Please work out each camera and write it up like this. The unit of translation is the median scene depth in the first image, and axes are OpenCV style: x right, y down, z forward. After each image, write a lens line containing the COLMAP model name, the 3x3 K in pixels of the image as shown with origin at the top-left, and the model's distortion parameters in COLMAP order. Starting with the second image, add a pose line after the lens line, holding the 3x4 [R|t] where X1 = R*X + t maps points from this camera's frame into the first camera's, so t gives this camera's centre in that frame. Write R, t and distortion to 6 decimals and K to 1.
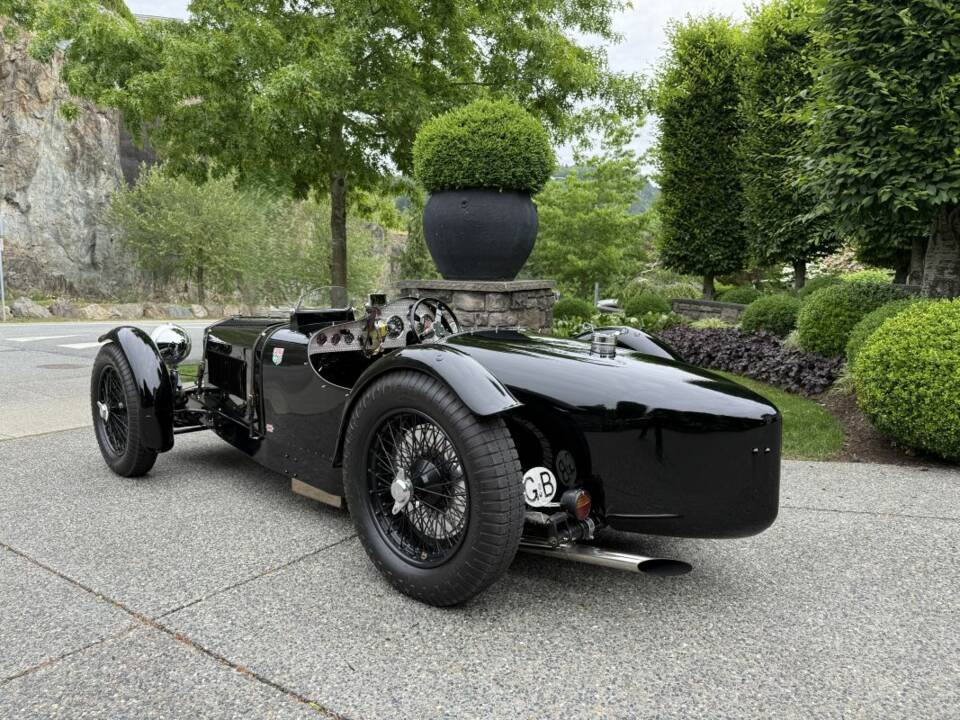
lens RADIAL K [[667.8, 0, 481.8], [0, 667.8, 353.6], [0, 0, 1]] dist [0.042305, -0.055867]
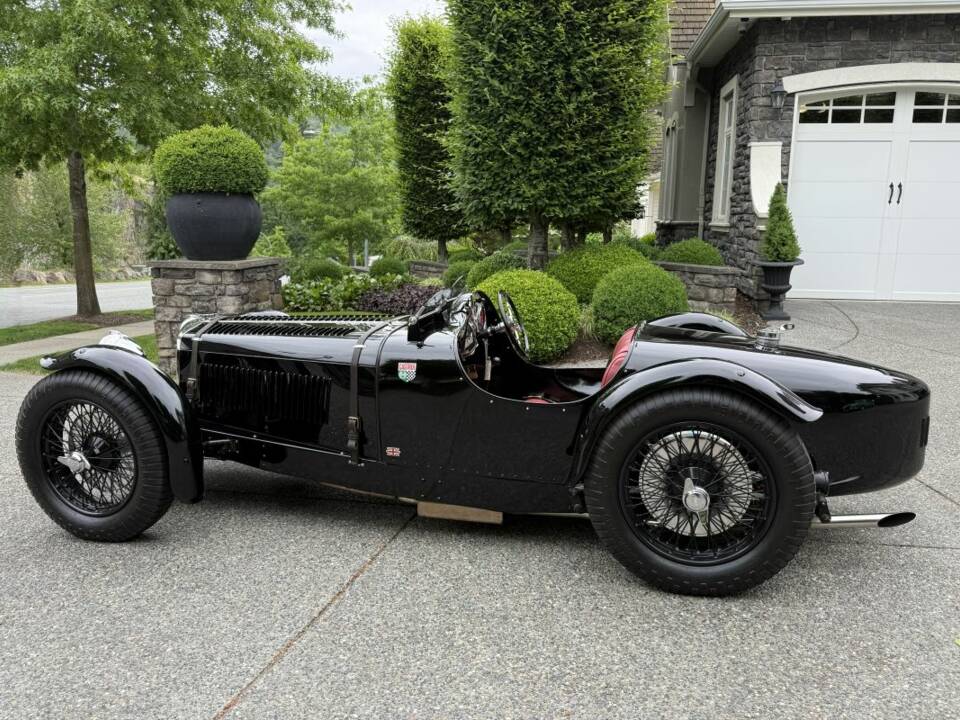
lens RADIAL K [[667.8, 0, 481.8], [0, 667.8, 353.6], [0, 0, 1]] dist [0.042305, -0.055867]
pose [[0.944585, -0.065857, 0.321594, 0.029713], [0.044622, 0.996336, 0.072968, 0.000531], [-0.325221, -0.054574, 0.944062, -0.252513]]
